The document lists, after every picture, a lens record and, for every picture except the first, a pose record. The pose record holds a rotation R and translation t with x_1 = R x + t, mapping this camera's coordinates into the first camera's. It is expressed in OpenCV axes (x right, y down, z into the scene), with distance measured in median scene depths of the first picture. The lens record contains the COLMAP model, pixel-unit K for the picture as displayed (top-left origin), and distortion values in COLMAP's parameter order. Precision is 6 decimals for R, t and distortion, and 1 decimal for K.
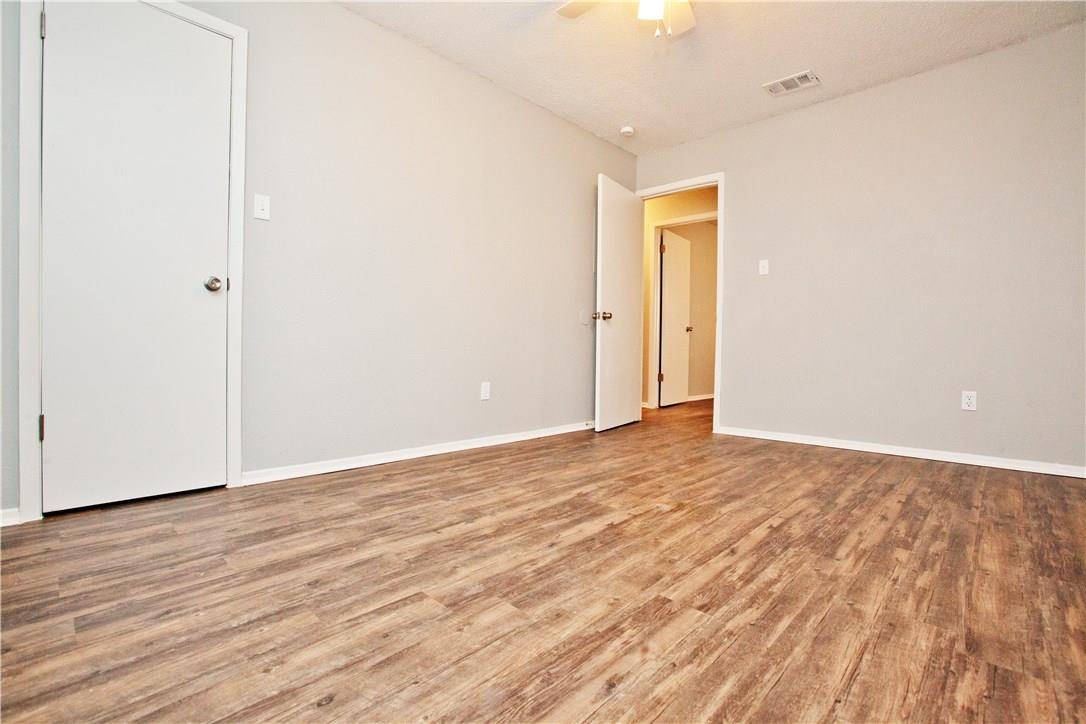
lens RADIAL K [[482.7, 0, 535.9], [0, 482.7, 361.3], [0, 0, 1]] dist [-0.044652, 0.010115]
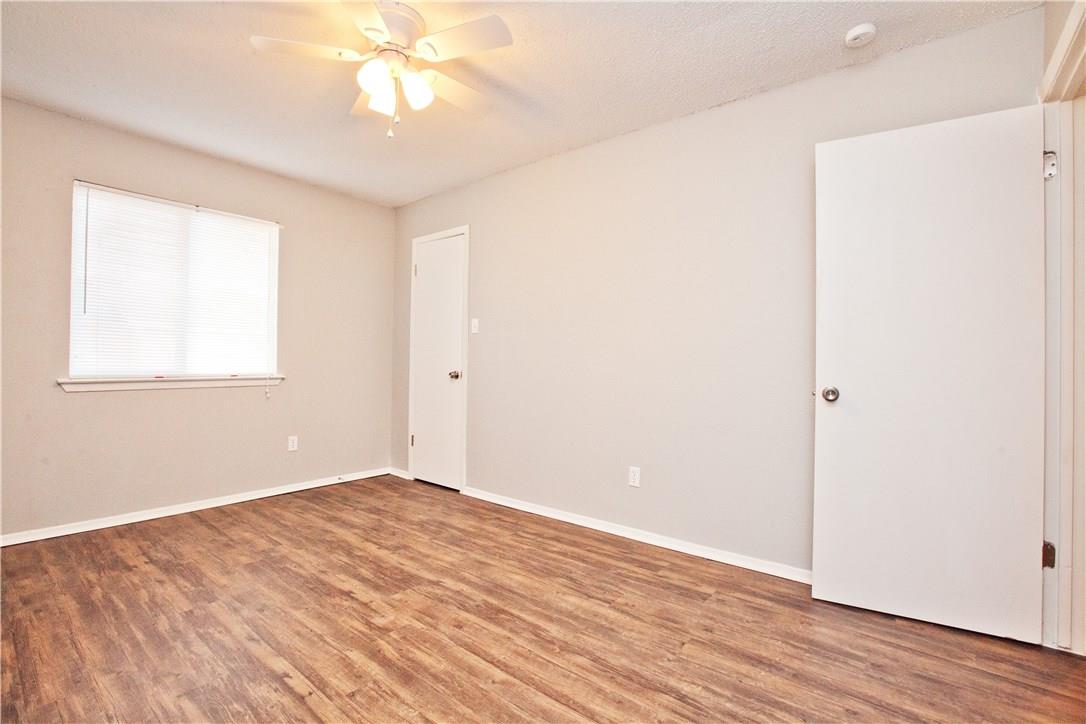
lens RADIAL K [[494.5, 0, 543.0], [0, 494.5, 362.0], [0, 0, 1]] dist [-0.029381, 0.002145]
pose [[0.102011, -0.021282, -0.994556, 1.459773], [-0.048133, 0.998495, -0.026303, -0.215195], [0.993618, 0.050554, 0.100833, 1.385740]]
